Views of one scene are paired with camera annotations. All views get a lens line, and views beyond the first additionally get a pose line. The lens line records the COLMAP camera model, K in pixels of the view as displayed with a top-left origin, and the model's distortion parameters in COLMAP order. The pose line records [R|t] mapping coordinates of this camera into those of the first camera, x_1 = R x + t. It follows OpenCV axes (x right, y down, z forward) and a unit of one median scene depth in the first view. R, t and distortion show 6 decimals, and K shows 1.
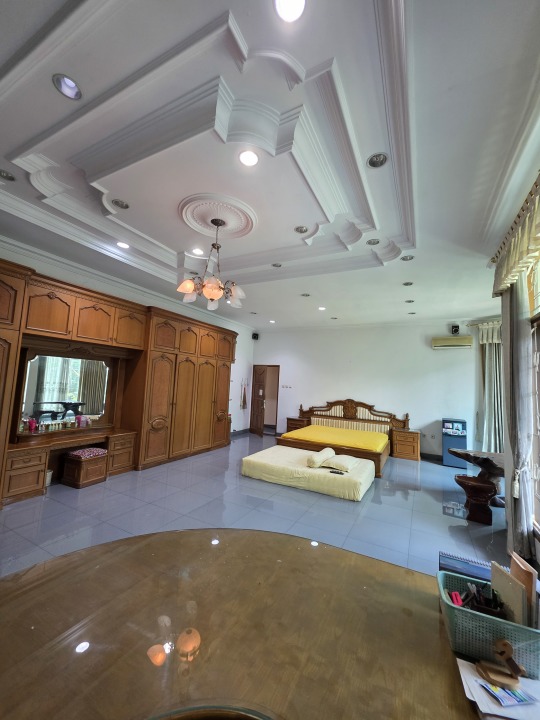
lens RADIAL K [[286.8, 0, 269.4], [0, 286.8, 359.6], [0, 0, 1]] dist [0.002960, -0.000098]
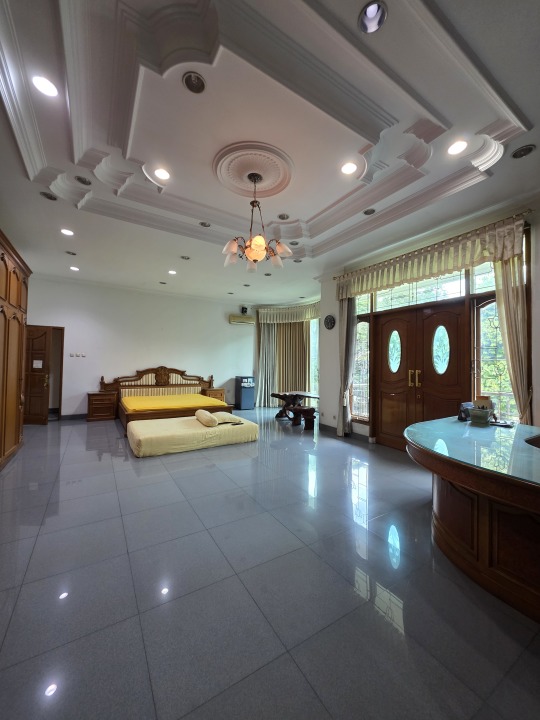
lens RADIAL K [[286.8, 0, 268.9], [0, 286.8, 358.5], [0, 0, 1]] dist [0.002960, -0.000098]
pose [[0.510670, -0.026001, 0.859384, -0.423276], [-0.061396, 0.995888, 0.066614, 0.021668], [-0.857582, -0.086780, 0.506973, 0.183467]]
